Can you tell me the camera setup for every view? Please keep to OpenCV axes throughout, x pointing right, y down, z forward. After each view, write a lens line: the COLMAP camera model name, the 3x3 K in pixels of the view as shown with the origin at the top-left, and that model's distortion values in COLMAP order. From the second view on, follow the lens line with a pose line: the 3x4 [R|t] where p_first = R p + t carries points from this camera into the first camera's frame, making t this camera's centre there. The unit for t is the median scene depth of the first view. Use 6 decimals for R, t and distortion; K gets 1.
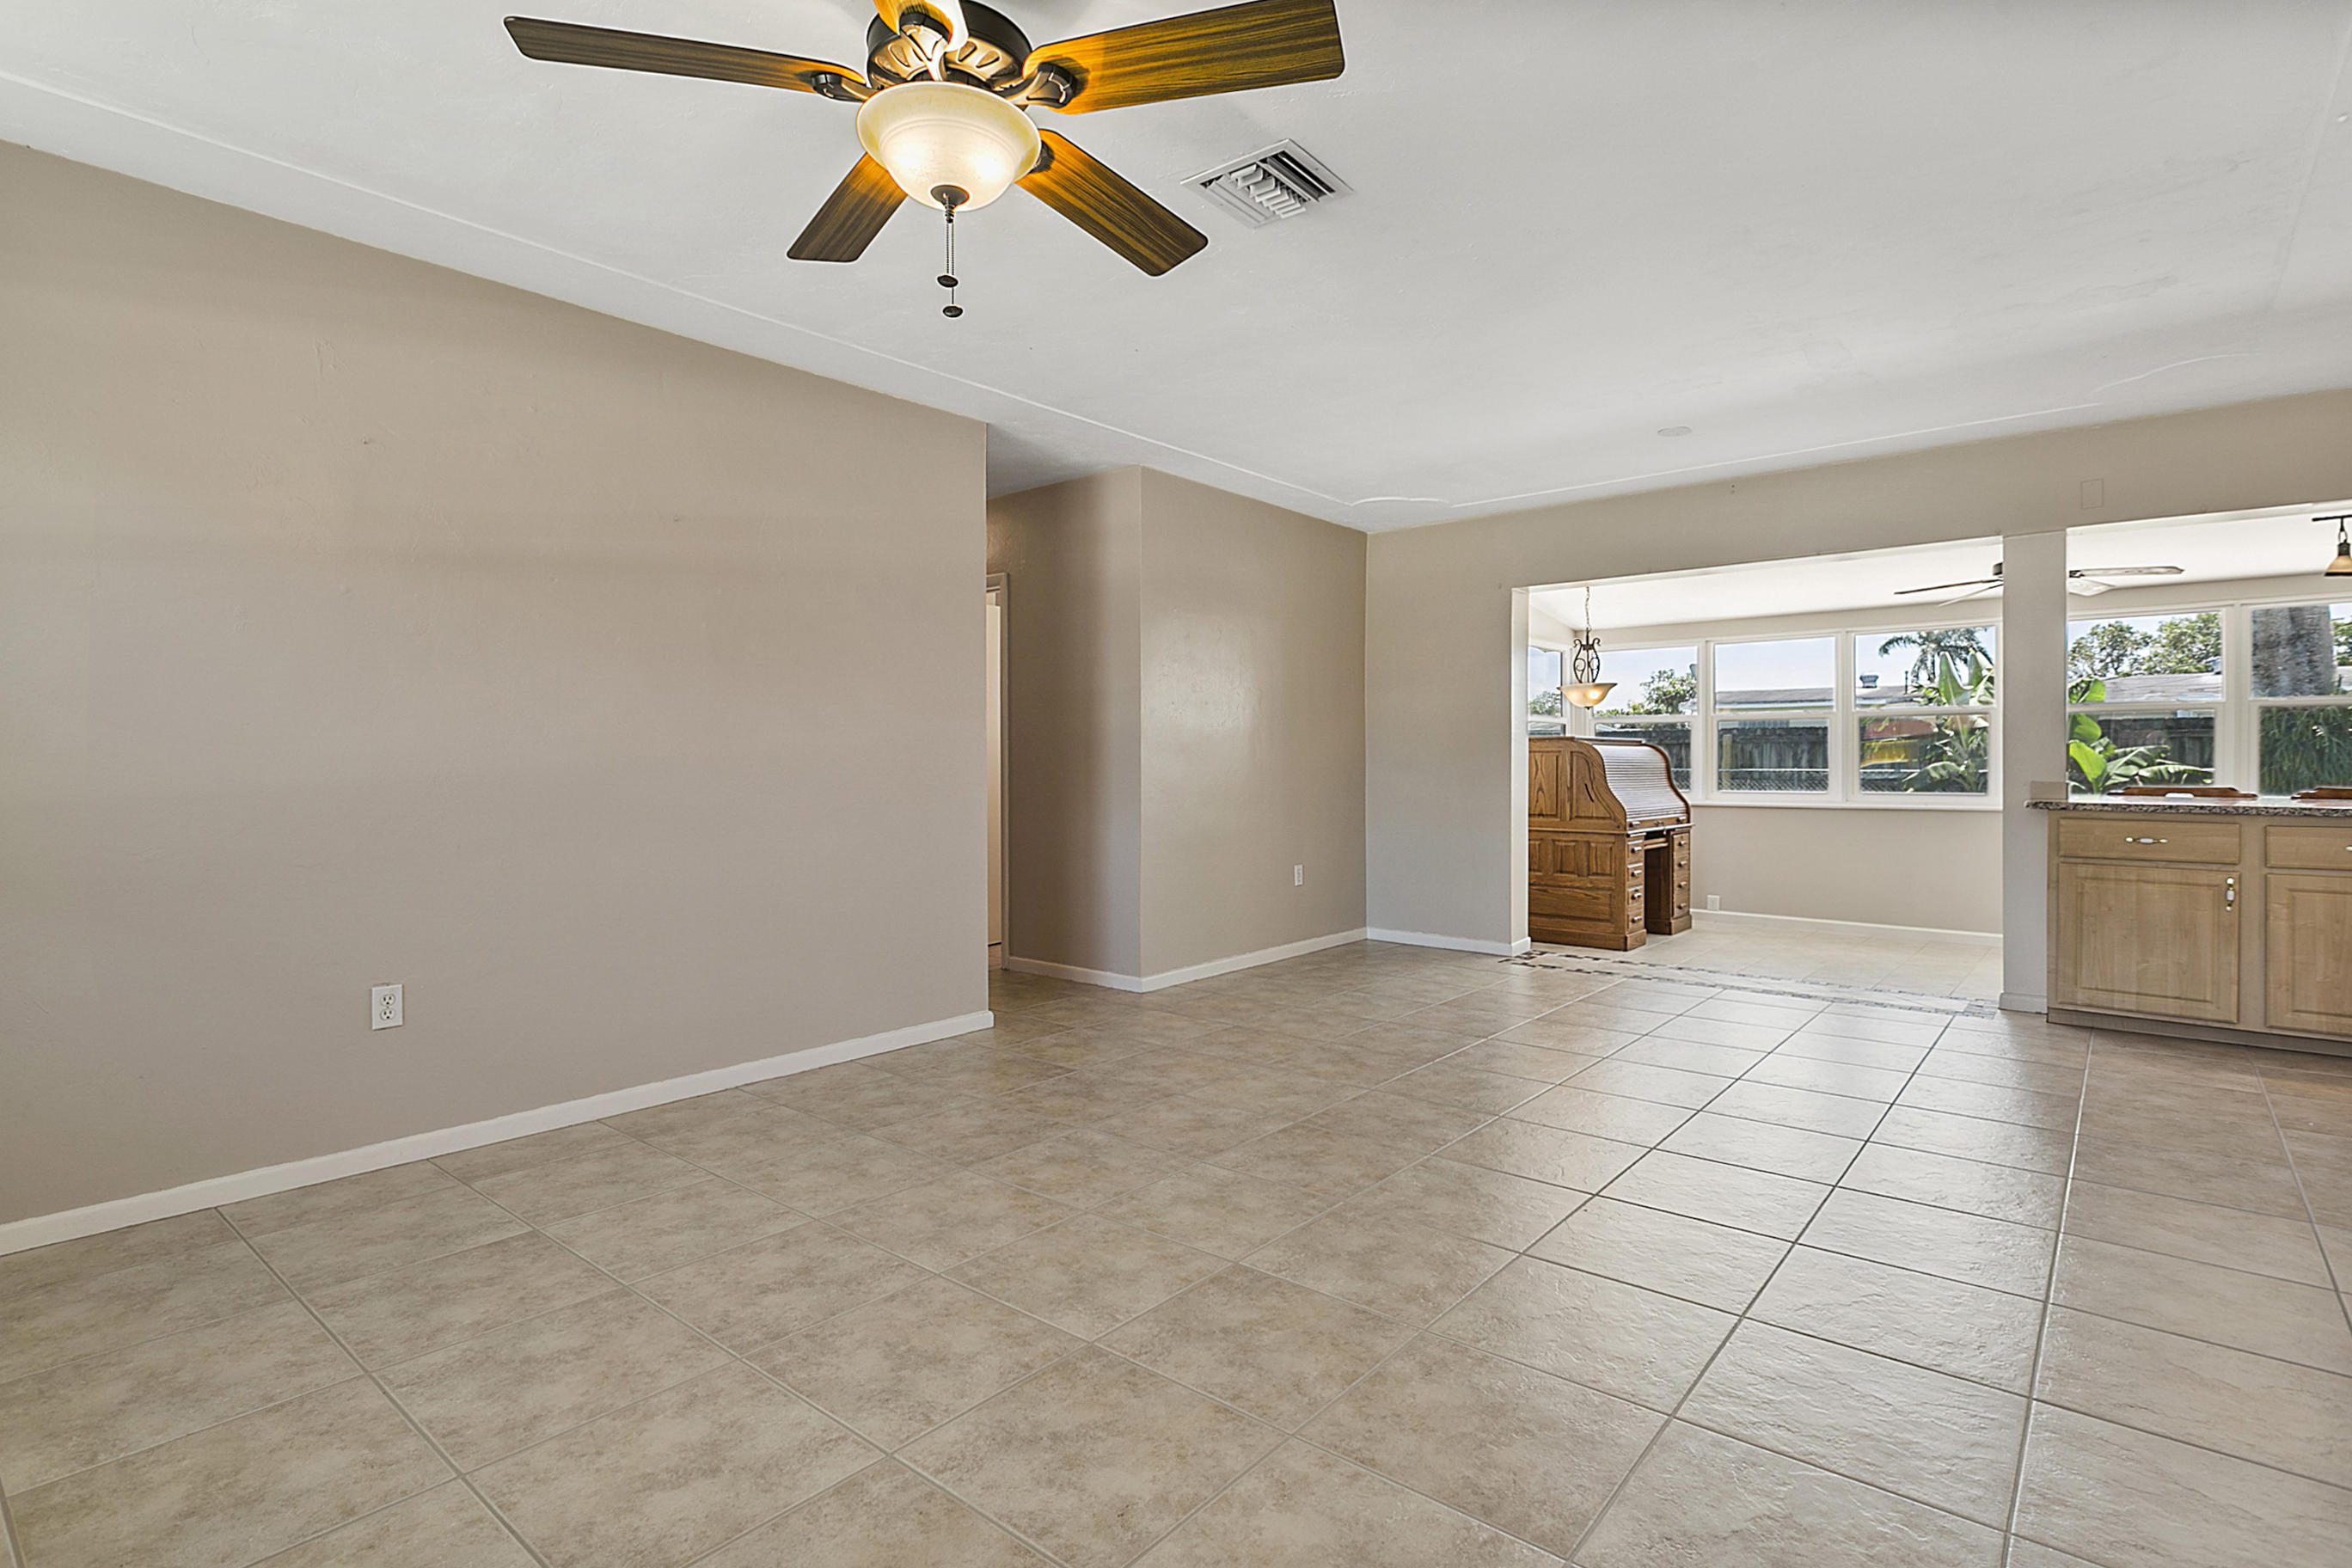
lens RADIAL K [[1144.6, 0, 1138.8], [0, 1144.6, 780.9], [0, 0, 1]] dist [0.008978, -0.002432]
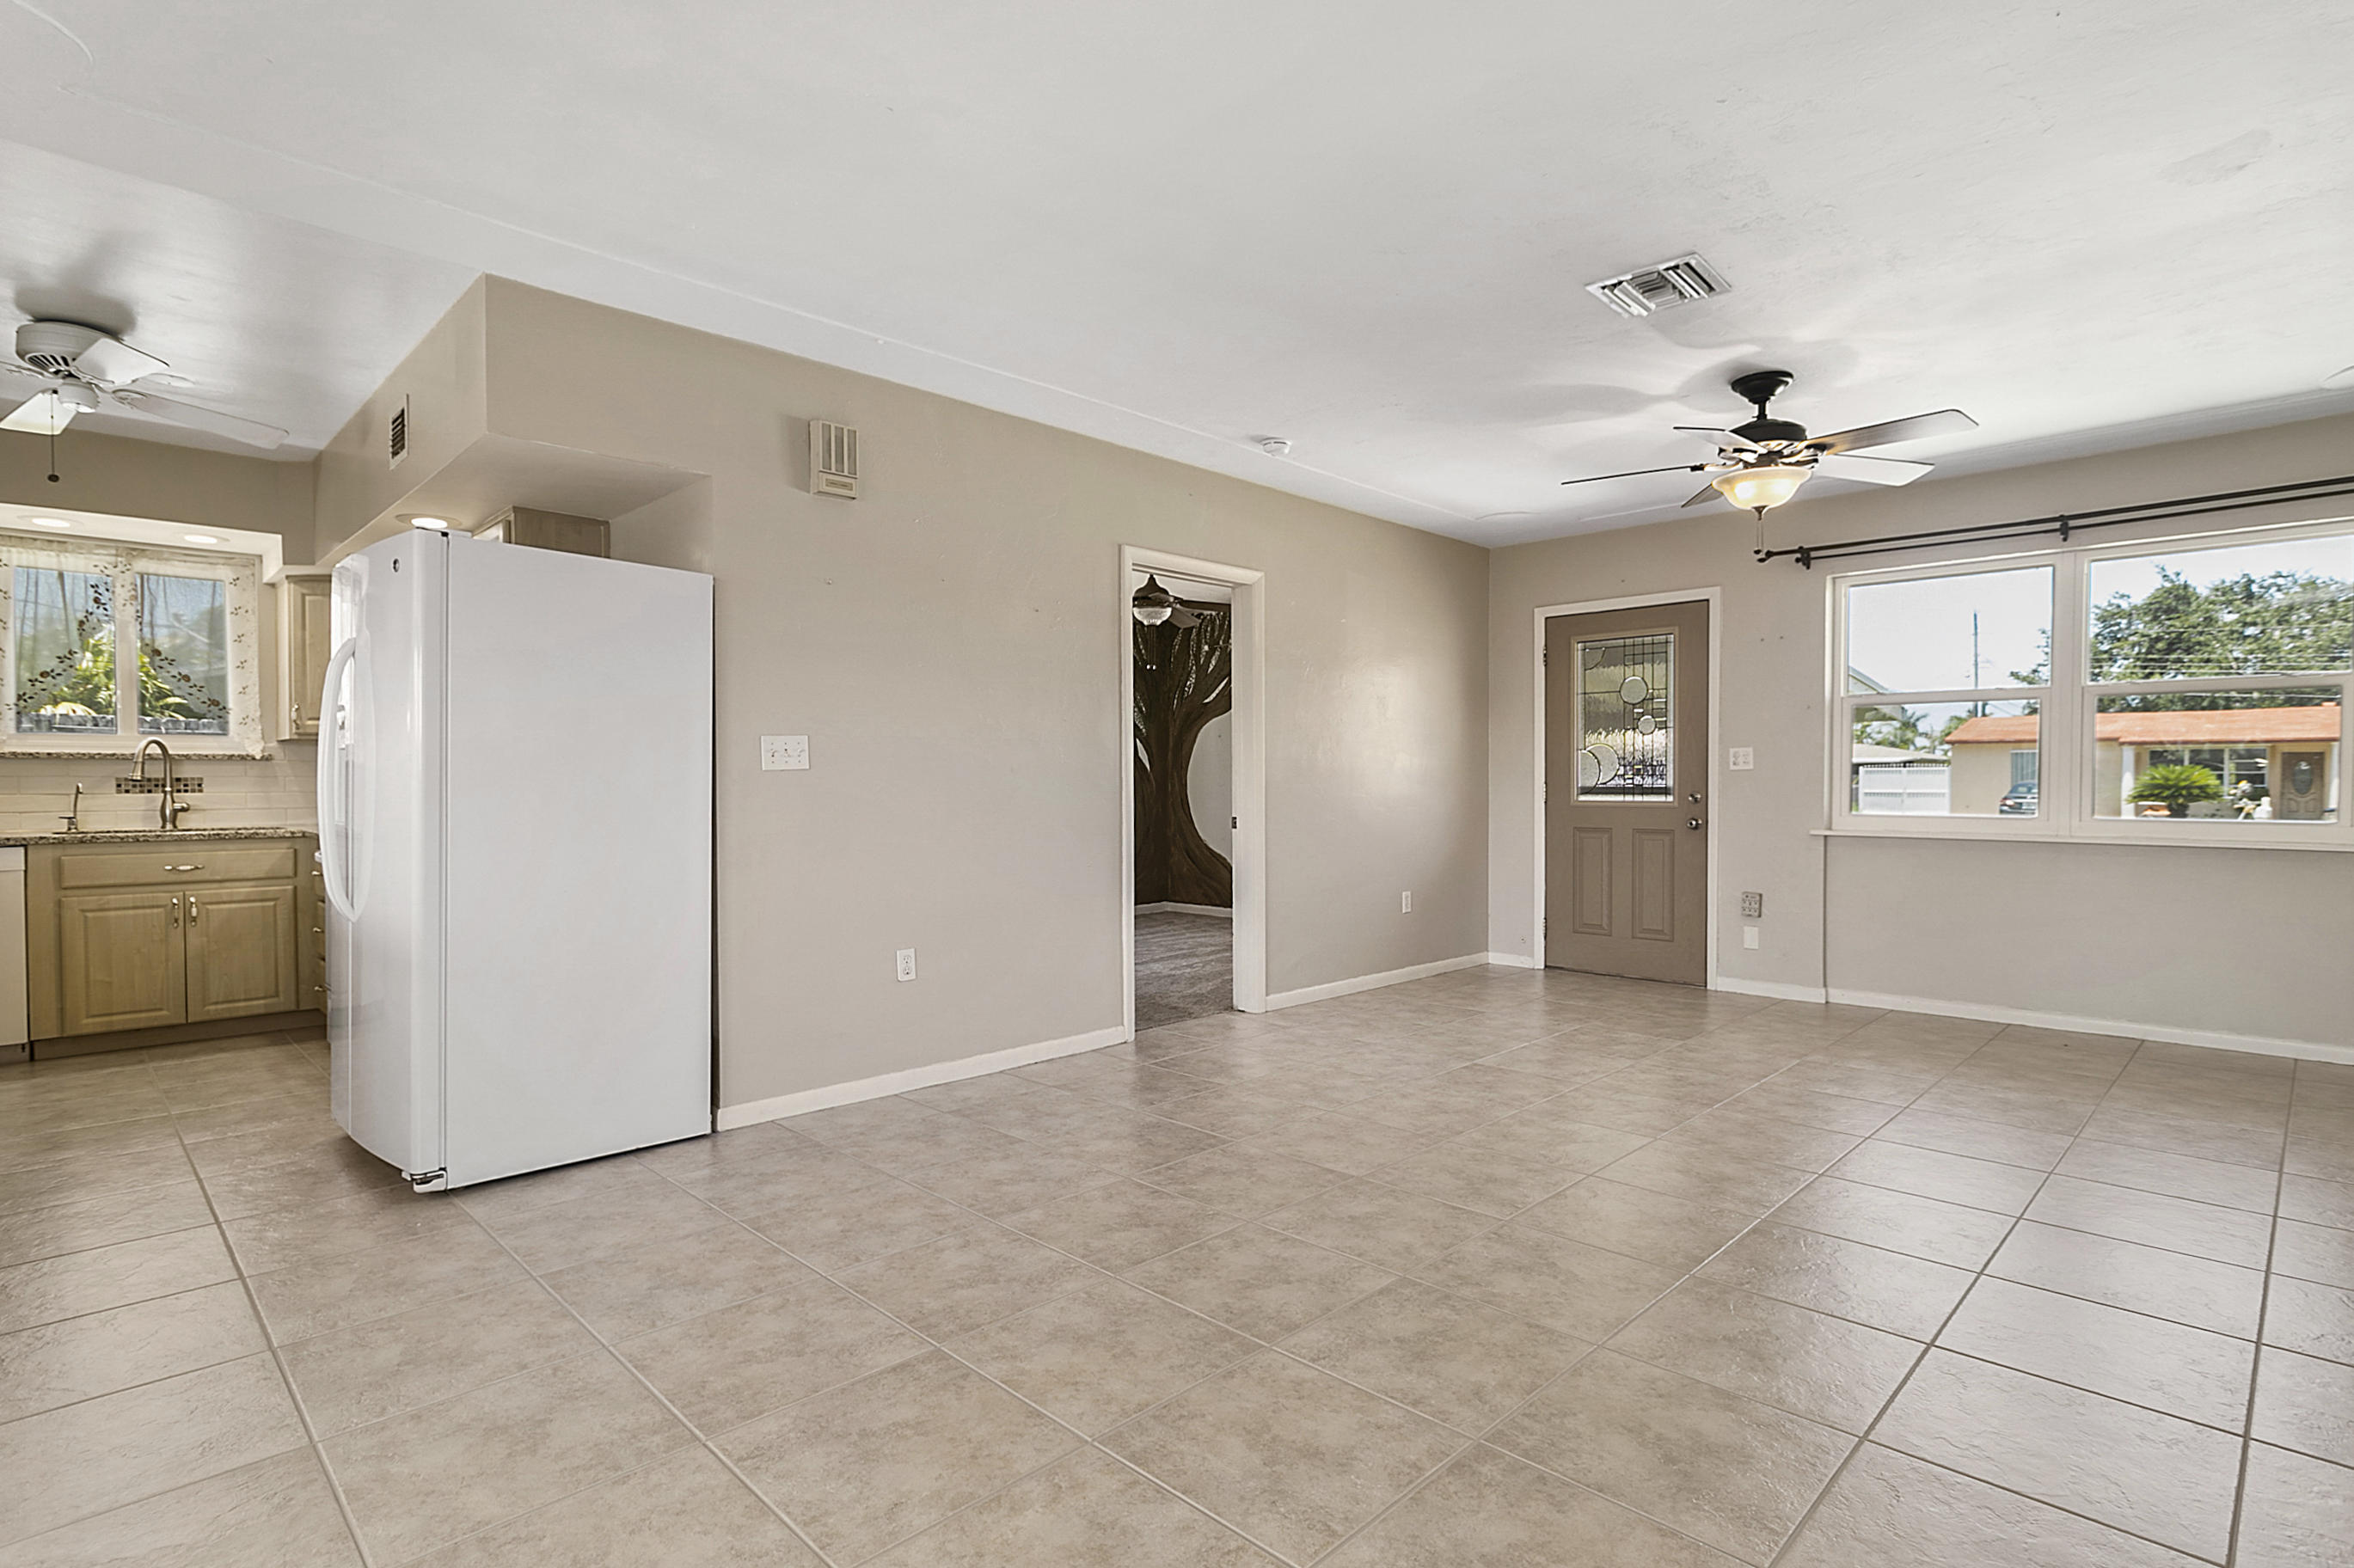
lens RADIAL K [[1145.5, 0, 1171.2], [0, 1145.5, 804.9], [0, 0, 1]] dist [0.008978, -0.002432]
pose [[-0.997669, 0.003500, 0.068145, 0.384669], [0.006061, 0.999282, 0.037400, -0.026317], [-0.067965, 0.037726, -0.996974, 1.606998]]
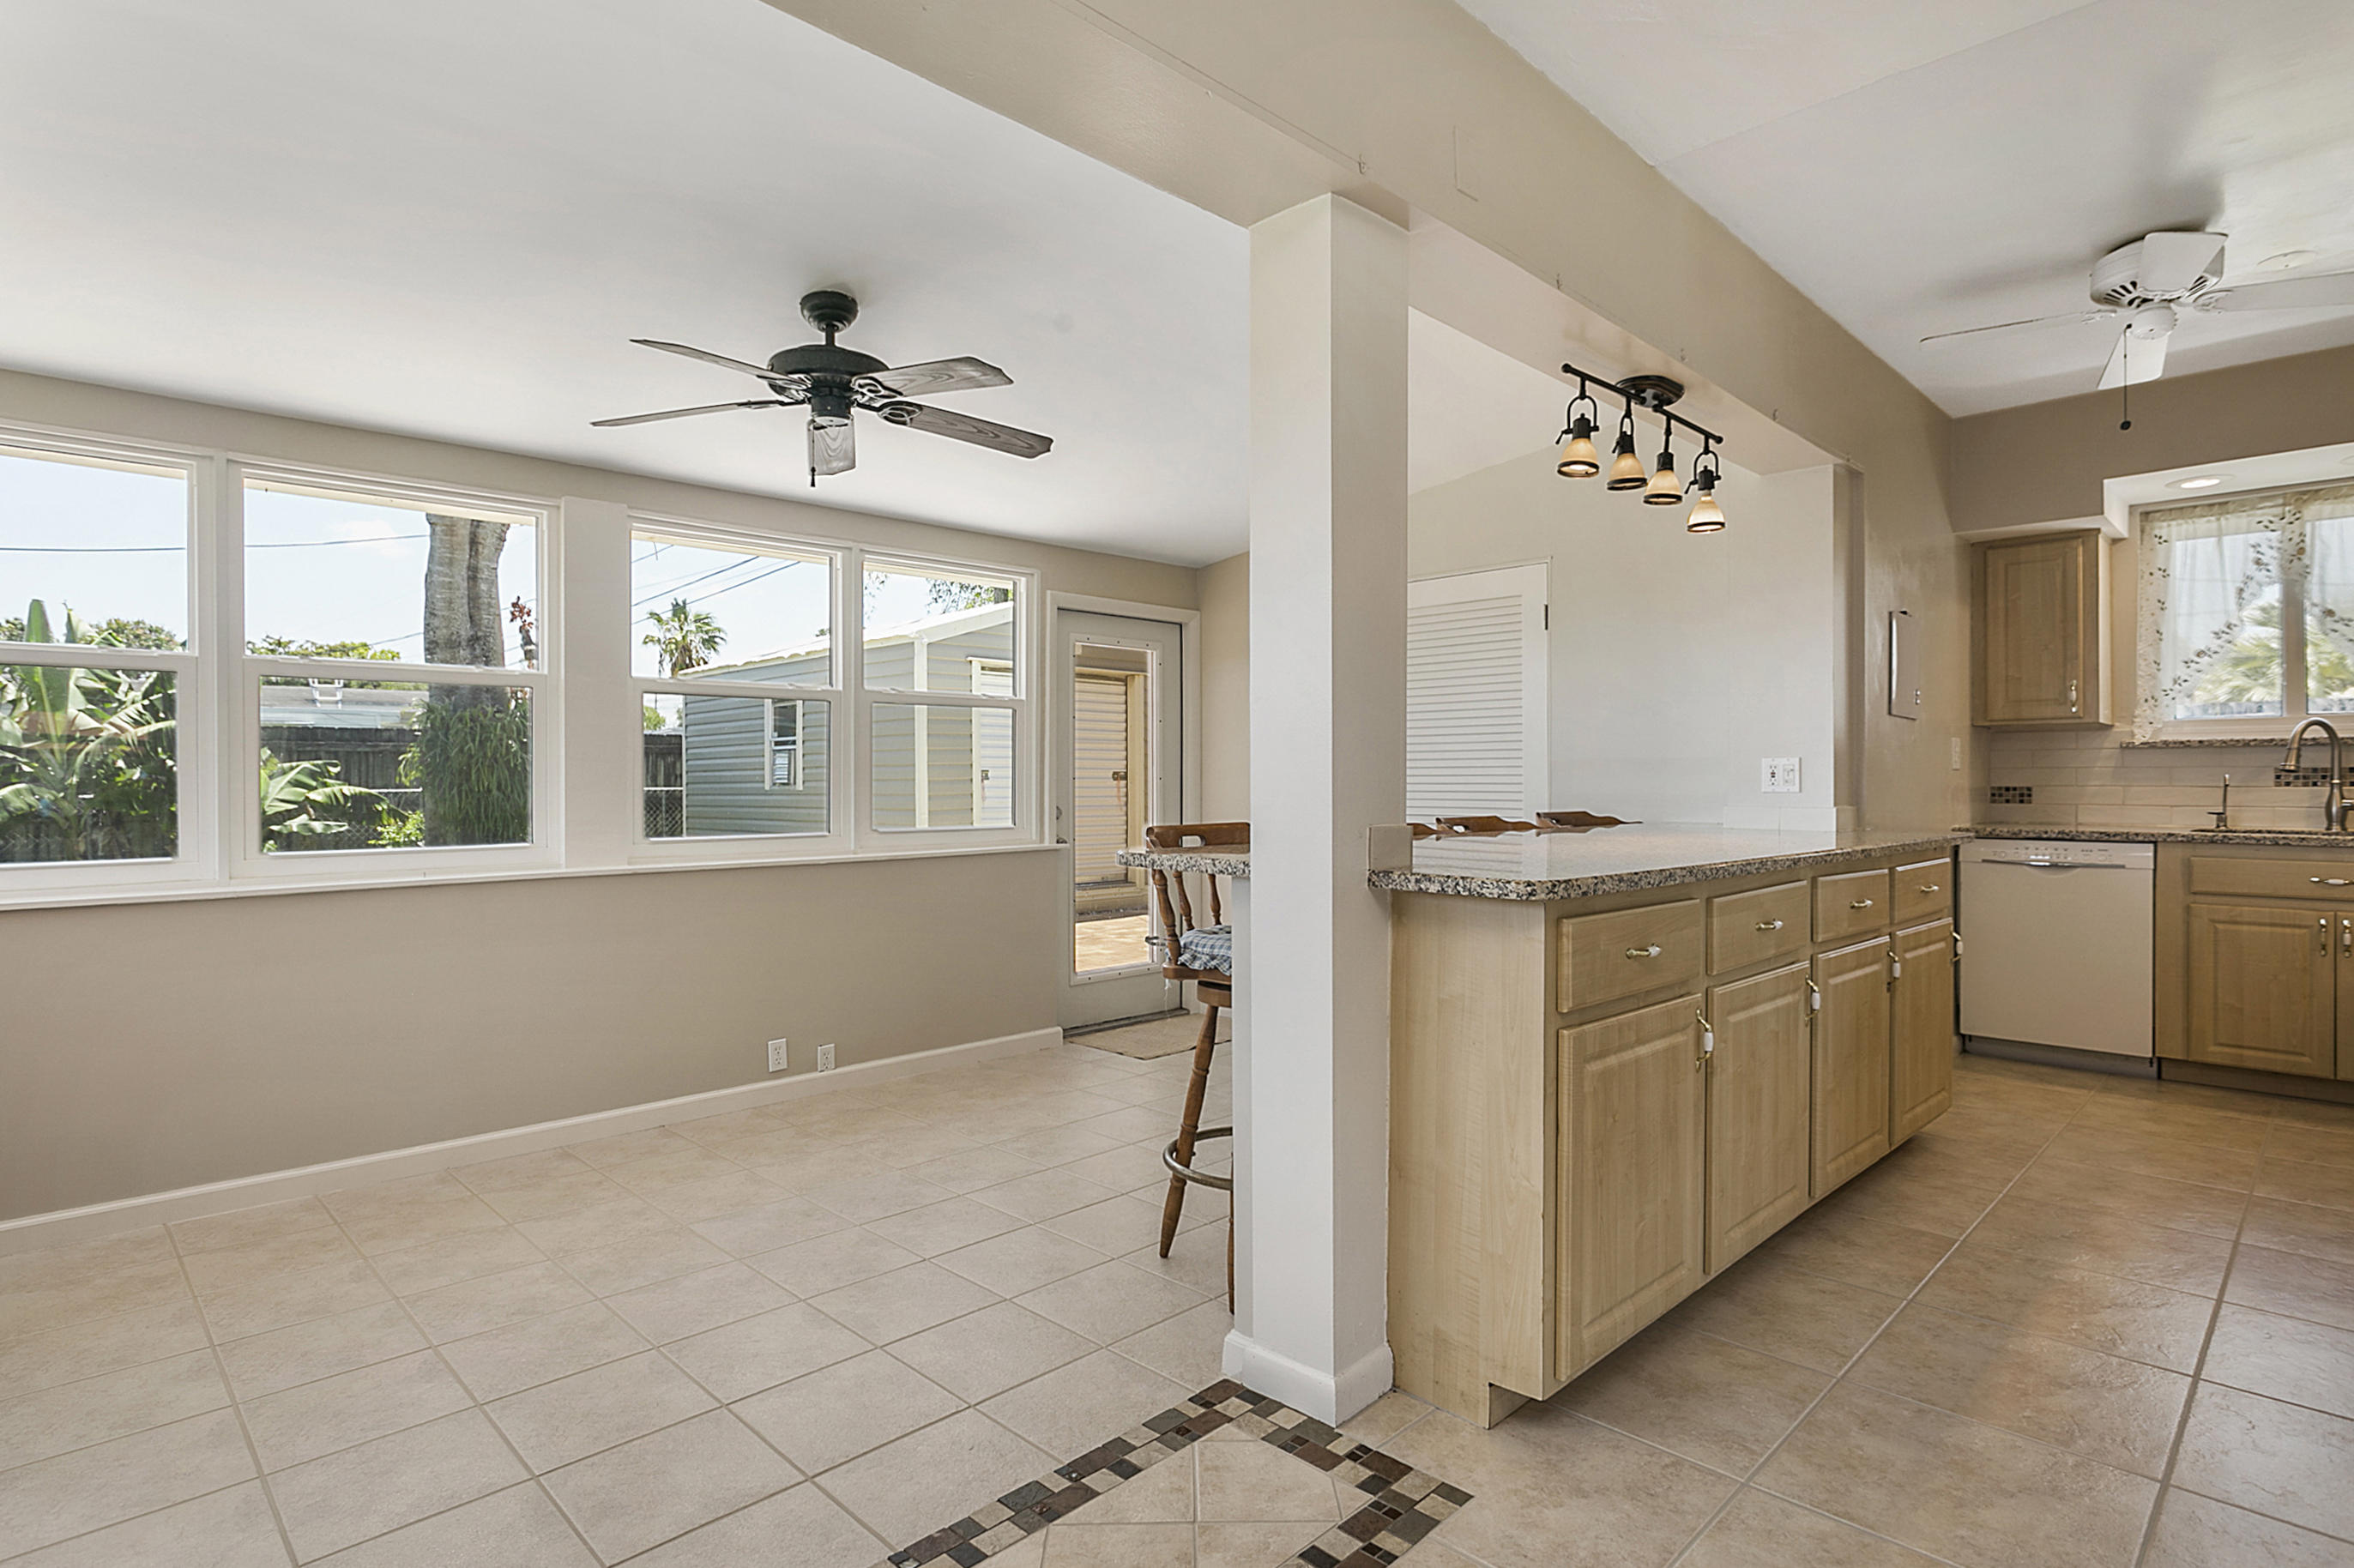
lens RADIAL K [[1186.9, 0, 1192.2], [0, 1186.9, 777.1], [0, 0, 1]] dist [0.006640, -0.002228]
pose [[0.058599, 0.002681, 0.998278, 0.467816], [0.018575, 0.999820, -0.003775, -0.021091], [-0.998109, 0.018765, 0.058538, 1.345517]]
